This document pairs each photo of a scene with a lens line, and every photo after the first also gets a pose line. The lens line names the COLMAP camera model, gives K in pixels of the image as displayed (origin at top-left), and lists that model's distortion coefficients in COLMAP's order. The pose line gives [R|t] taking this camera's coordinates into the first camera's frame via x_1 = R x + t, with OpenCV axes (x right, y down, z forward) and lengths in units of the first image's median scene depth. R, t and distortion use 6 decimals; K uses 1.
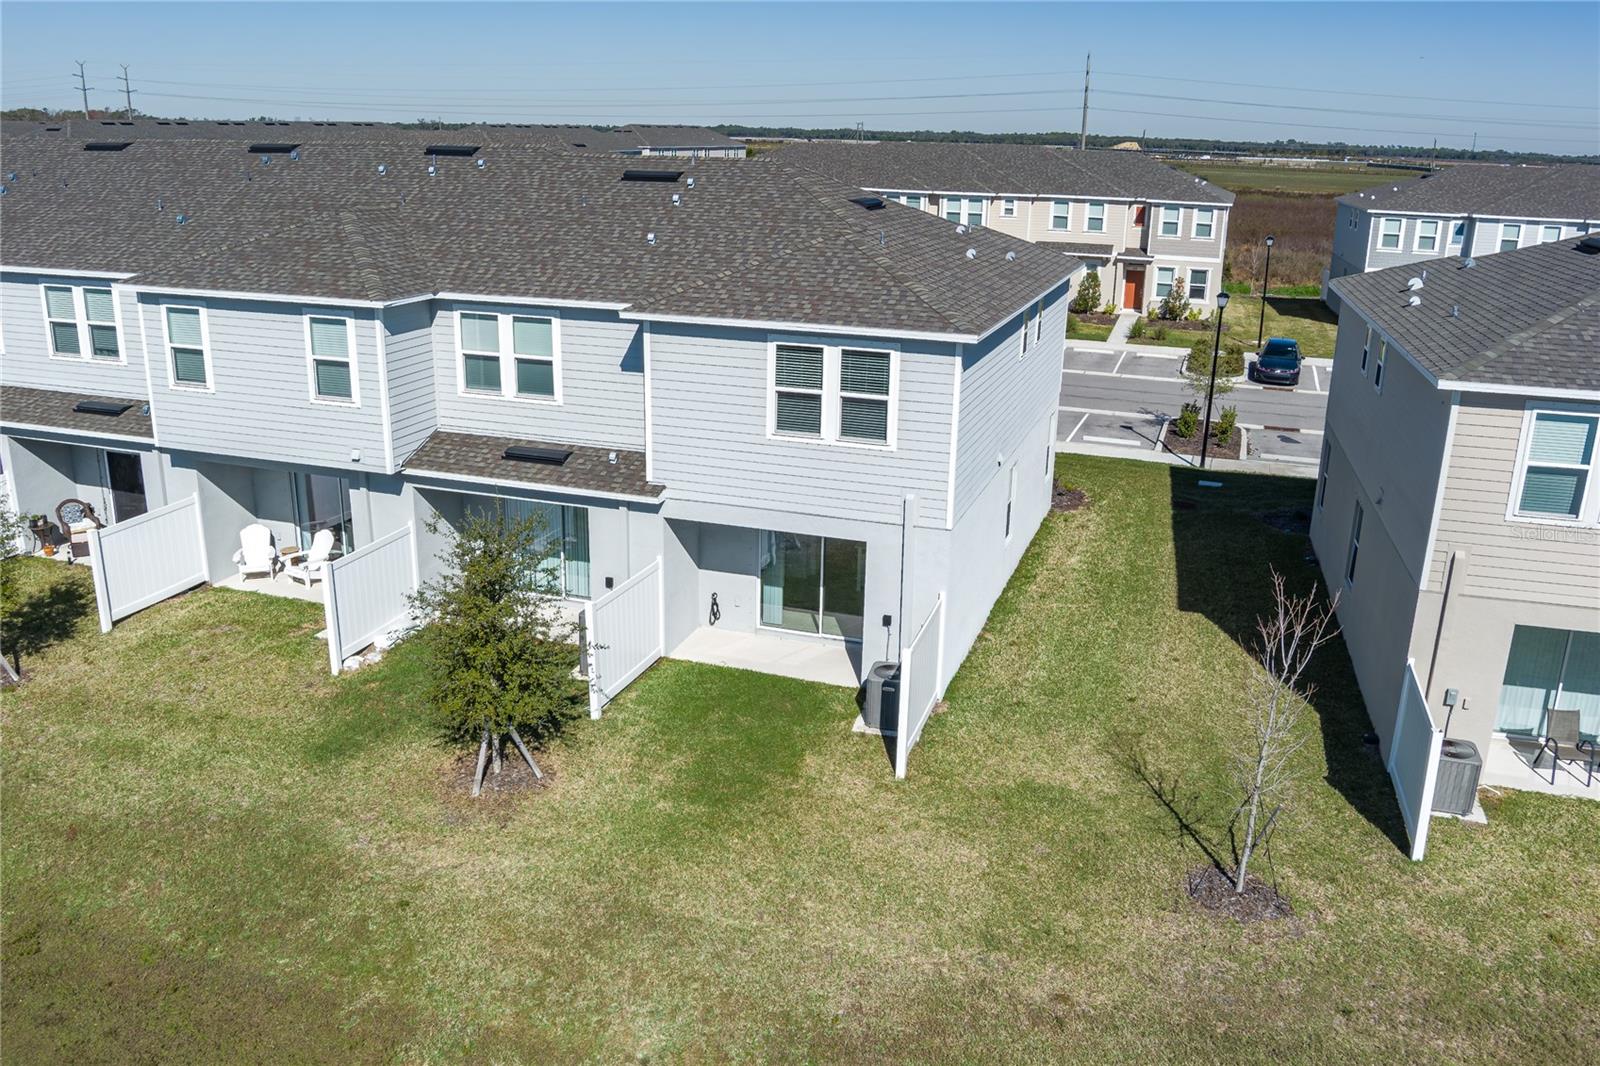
lens RADIAL K [[1290.1, 0, 800.0], [0, 1290.1, 533.0], [0, 0, 1]] dist [-0.066475, -0.001430]
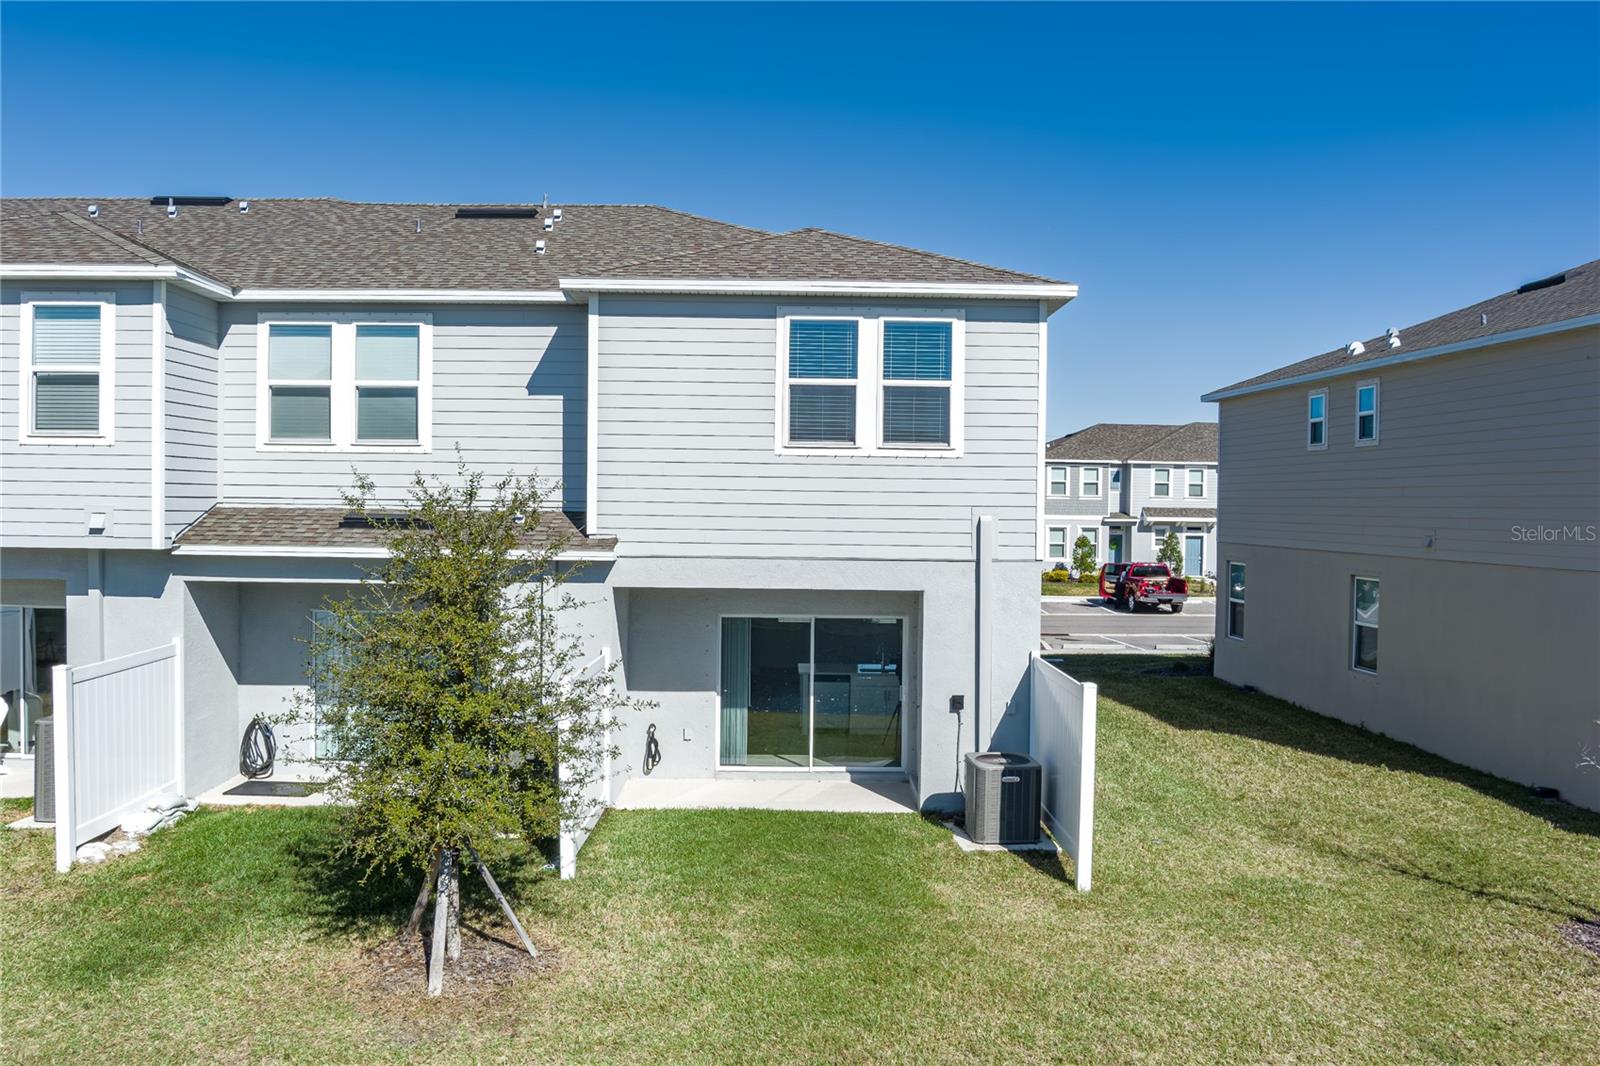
lens RADIAL K [[1290.1, 0, 800.0], [0, 1290.1, 533.0], [0, 0, 1]] dist [-0.066475, -0.001430]
pose [[0.943105, -0.014873, 0.332162, -0.232872], [0.104707, 0.961456, -0.254243, 0.139971], [-0.315578, 0.274557, 0.908311, 0.337423]]
